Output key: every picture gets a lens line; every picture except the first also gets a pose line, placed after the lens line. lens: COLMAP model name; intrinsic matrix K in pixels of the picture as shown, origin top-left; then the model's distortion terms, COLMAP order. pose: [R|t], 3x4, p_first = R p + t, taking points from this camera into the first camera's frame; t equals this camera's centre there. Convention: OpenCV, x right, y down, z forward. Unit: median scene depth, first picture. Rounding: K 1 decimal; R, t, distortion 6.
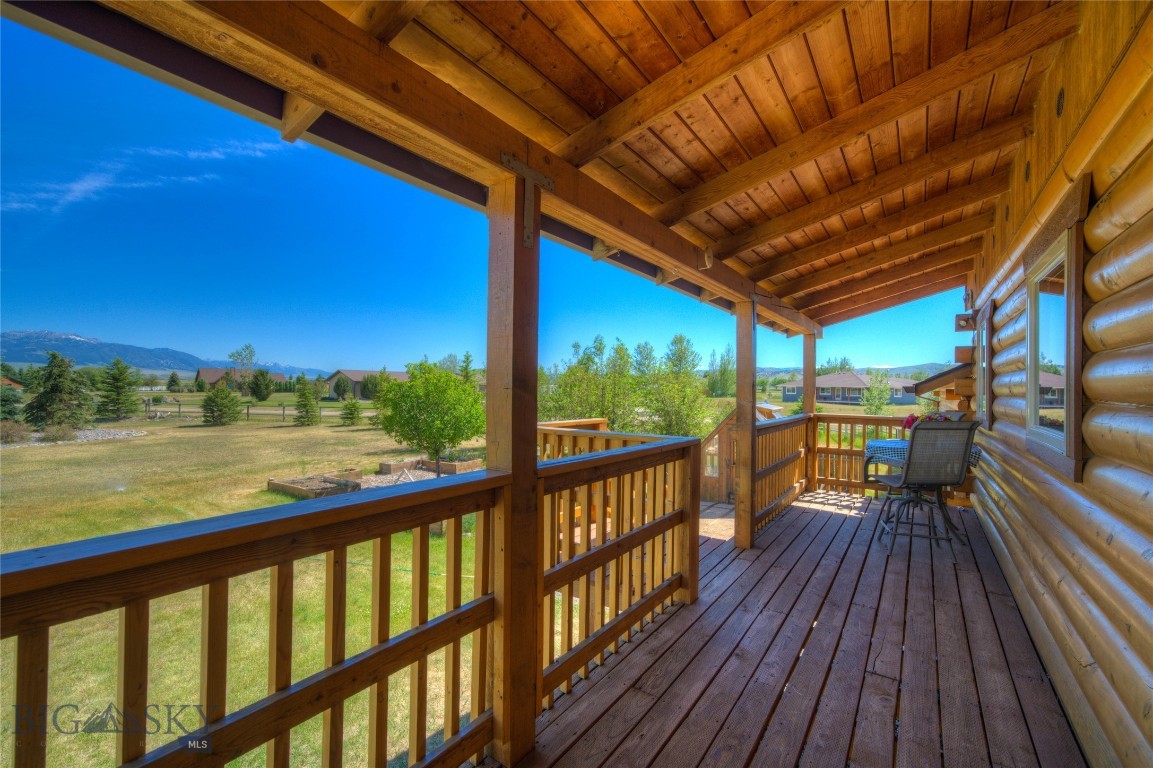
lens RADIAL K [[499.9, 0, 576.5], [0, 499.9, 384.0], [0, 0, 1]] dist [0.000334, 0.000256]
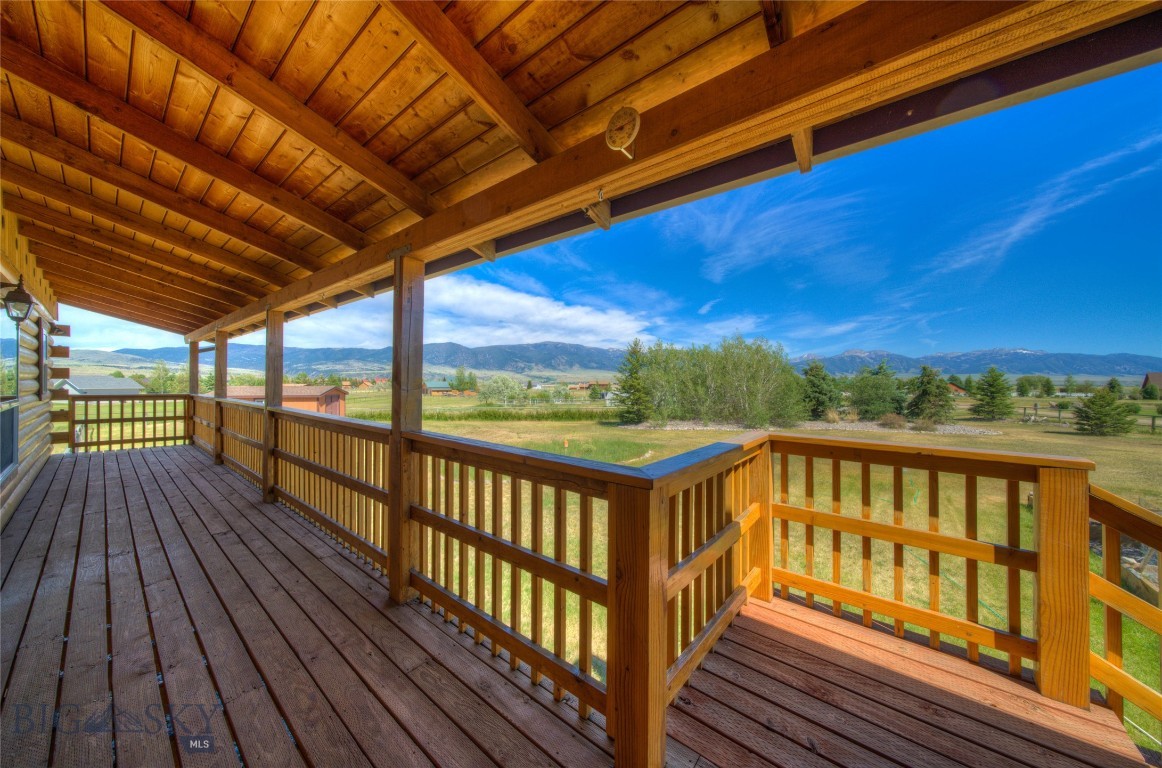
lens RADIAL K [[383.1, 0, 573.2], [0, 383.1, 380.3], [0, 0, 1]] dist [-0.007520, 0.000059]
pose [[-0.075186, -0.019948, -0.996970, 0.075360], [-0.006036, 0.999791, -0.019549, 0.001908], [0.997151, 0.004548, -0.075290, 0.111837]]
